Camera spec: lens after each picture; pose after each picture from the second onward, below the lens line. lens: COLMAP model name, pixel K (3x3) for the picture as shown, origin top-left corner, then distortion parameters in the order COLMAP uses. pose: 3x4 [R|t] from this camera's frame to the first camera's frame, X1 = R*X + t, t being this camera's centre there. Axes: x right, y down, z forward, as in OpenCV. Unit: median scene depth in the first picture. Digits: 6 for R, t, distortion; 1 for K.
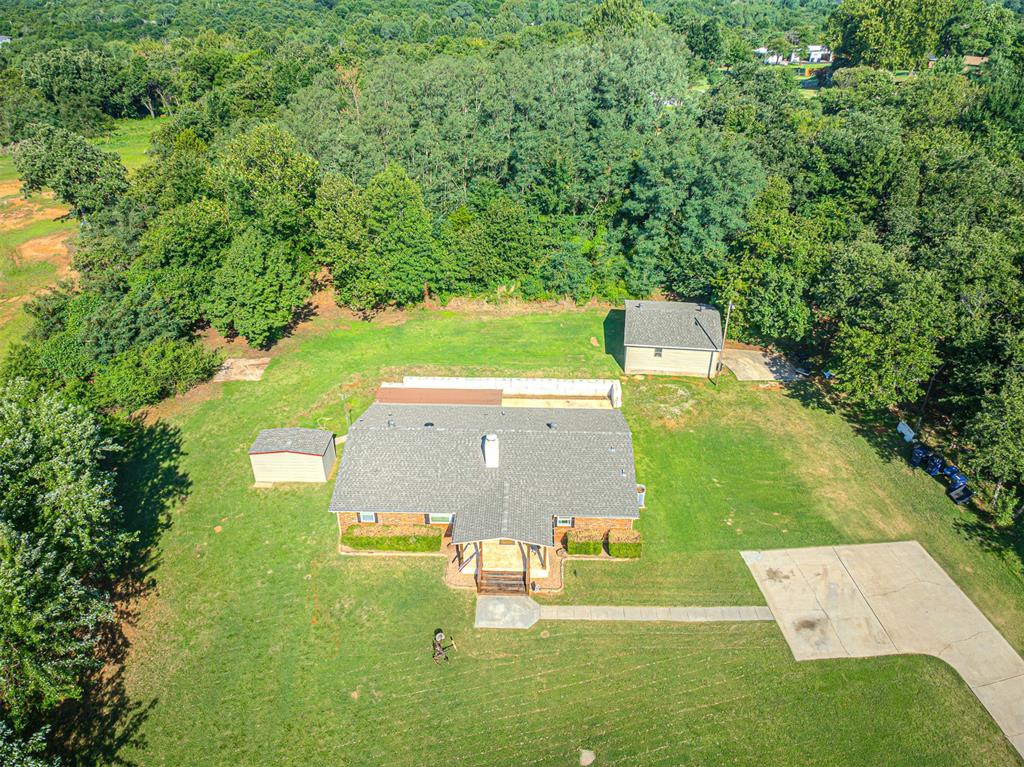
lens RADIAL K [[691.5, 0, 518.8], [0, 691.5, 387.4], [0, 0, 1]] dist [0.060590, -0.082983]
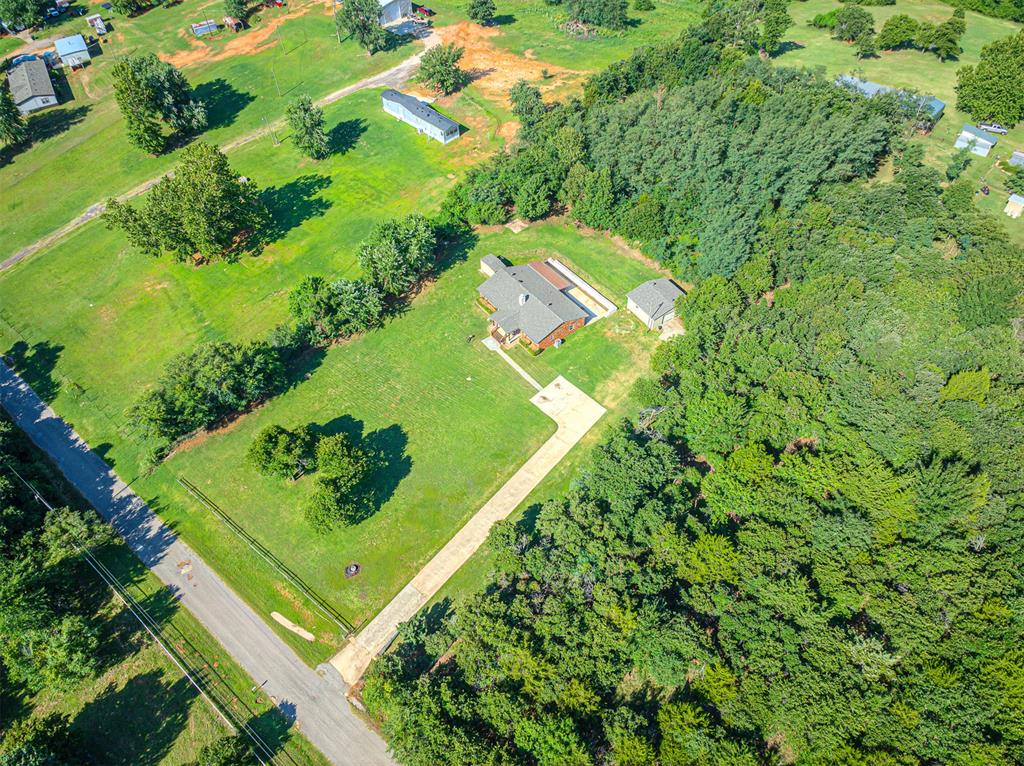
lens RADIAL K [[696.8, 0, 512.0], [0, 696.8, 383.0], [0, 0, 1]] dist [0.061634, -0.085479]
pose [[0.620349, 0.576049, -0.532292, 1.259991], [-0.385329, 0.814951, 0.432869, -0.649773], [0.683146, -0.063423, 0.727523, -0.874859]]
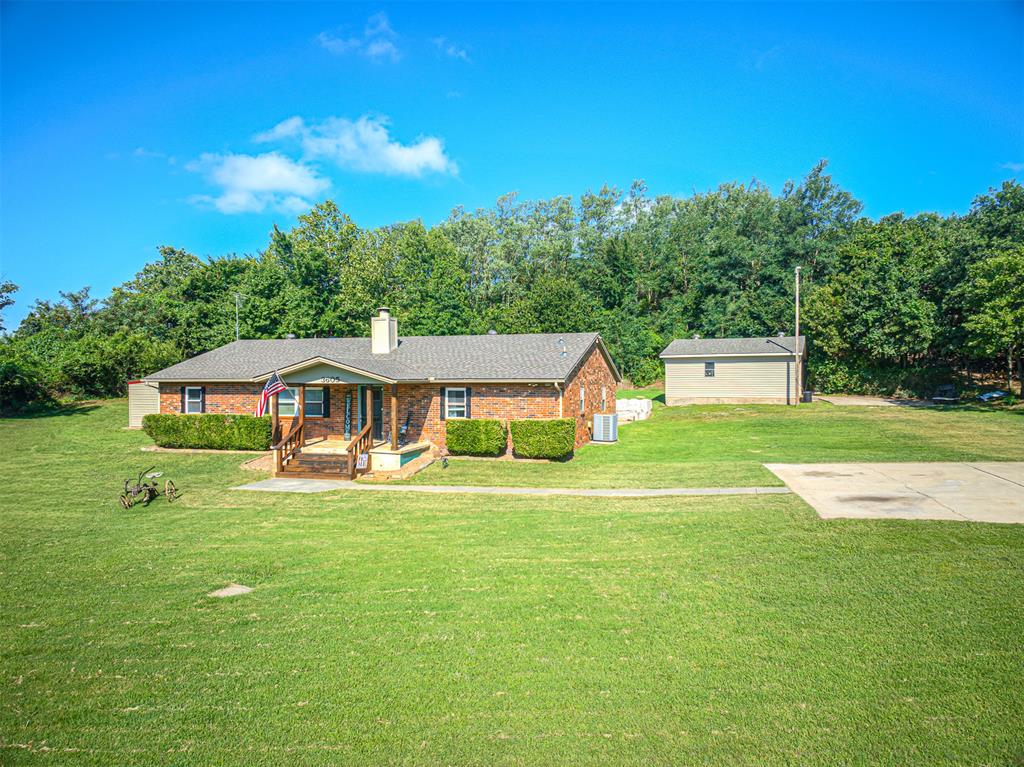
lens RADIAL K [[691.3, 0, 512.0], [0, 691.3, 383.5], [0, 0, 1]] dist [0.053886, -0.080182]
pose [[0.957305, -0.005296, -0.289030, 0.212077], [-0.141145, 0.863988, -0.483324, 0.337932], [0.252278, 0.503484, 0.826353, 0.360034]]
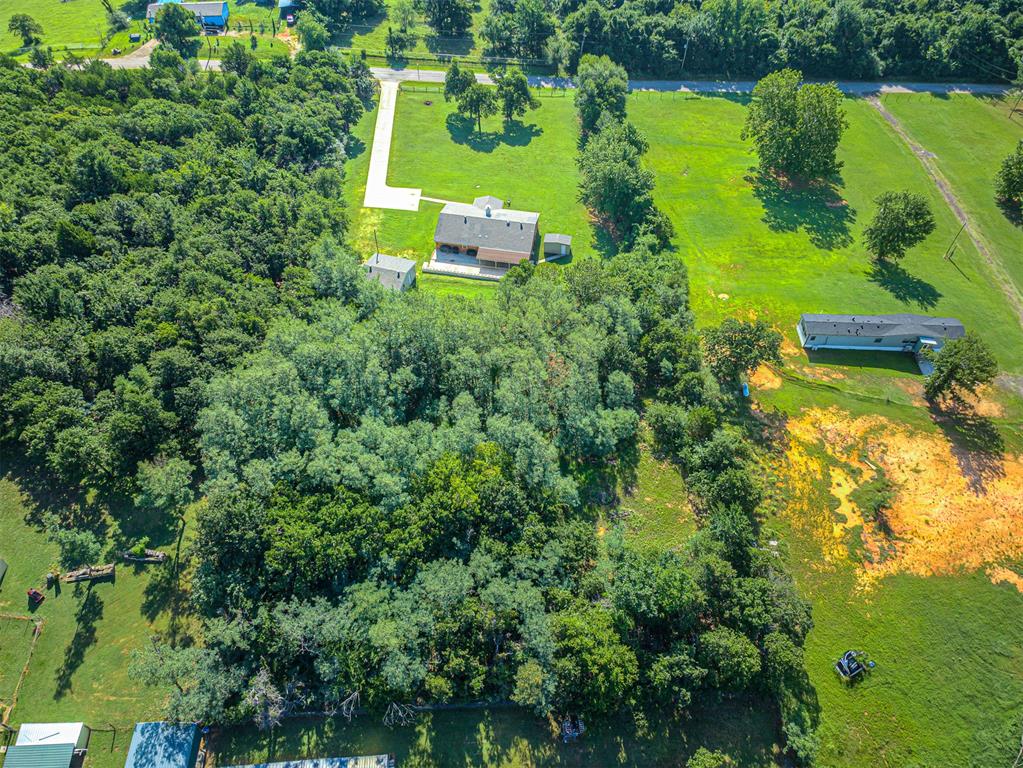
lens RADIAL K [[711.0, 0, 513.2], [0, 711.0, 359.7], [0, 0, 1]] dist [0.076891, -0.089818]
pose [[-0.990116, -0.117831, 0.076066, -0.347638], [0.053166, 0.186541, 0.981008, -2.151990], [-0.129783, 0.975356, -0.178432, 1.637956]]
